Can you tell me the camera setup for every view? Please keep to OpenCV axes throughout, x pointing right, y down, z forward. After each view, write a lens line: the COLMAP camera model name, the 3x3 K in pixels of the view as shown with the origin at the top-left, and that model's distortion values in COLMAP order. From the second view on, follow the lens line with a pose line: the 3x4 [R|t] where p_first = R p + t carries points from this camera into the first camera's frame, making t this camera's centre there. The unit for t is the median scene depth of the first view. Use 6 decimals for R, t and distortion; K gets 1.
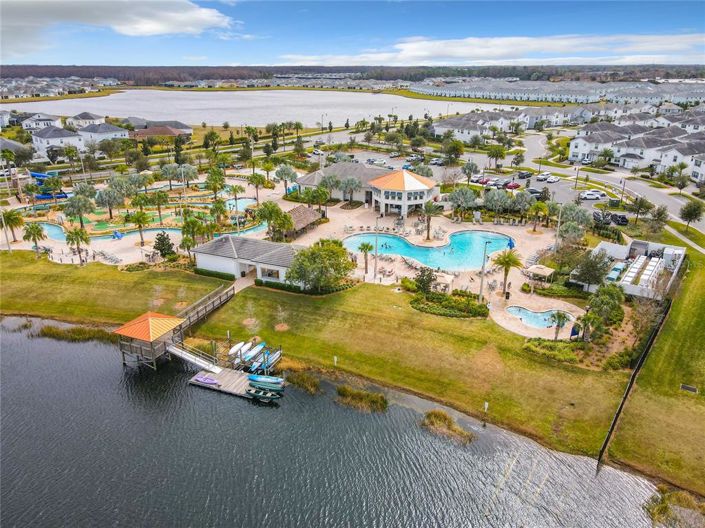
lens RADIAL K [[548.2, 0, 351.6], [0, 548.2, 242.3], [0, 0, 1]] dist [-0.003897, 0.041133]
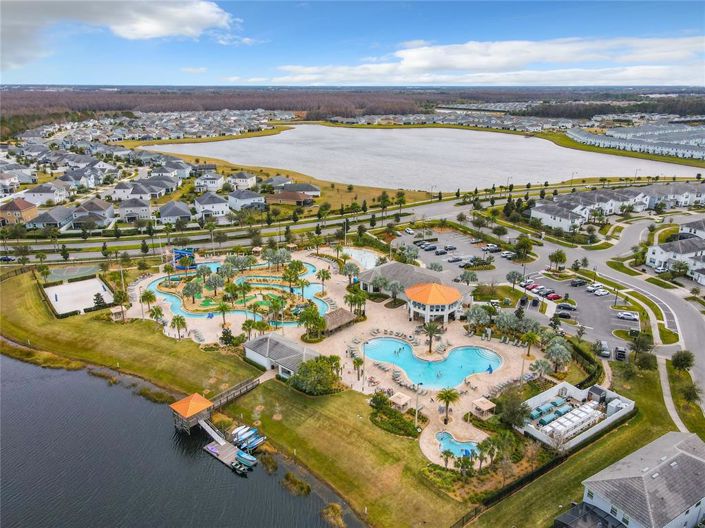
lens RADIAL K [[548.2, 0, 351.6], [0, 548.2, 242.3], [0, 0, 1]] dist [-0.003897, 0.041133]
pose [[0.951953, 0.101298, -0.289007, 0.375143], [-0.109618, 0.993893, -0.012703, -0.267941], [0.285955, 0.043773, 0.957243, -0.319306]]
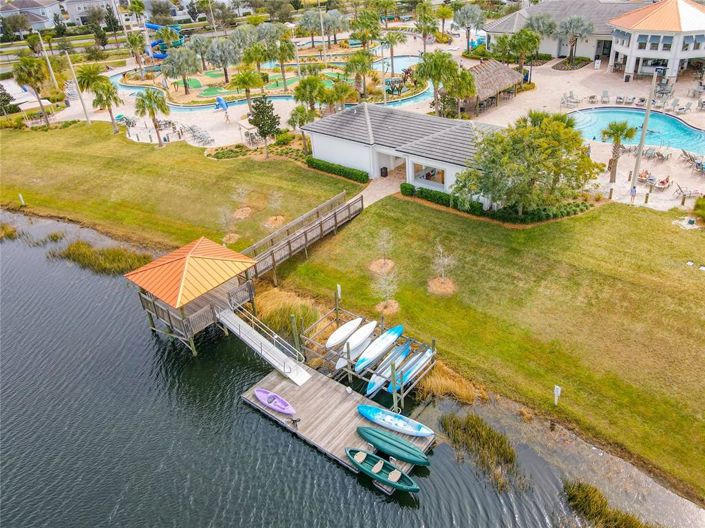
lens RADIAL K [[548.2, 0, 351.6], [0, 548.2, 242.3], [0, 0, 1]] dist [-0.003897, 0.041133]
pose [[0.950151, 0.090489, -0.298372, -0.049360], [-0.026012, 0.976629, 0.213353, 0.007366], [0.310705, -0.194956, 0.930298, 0.430570]]
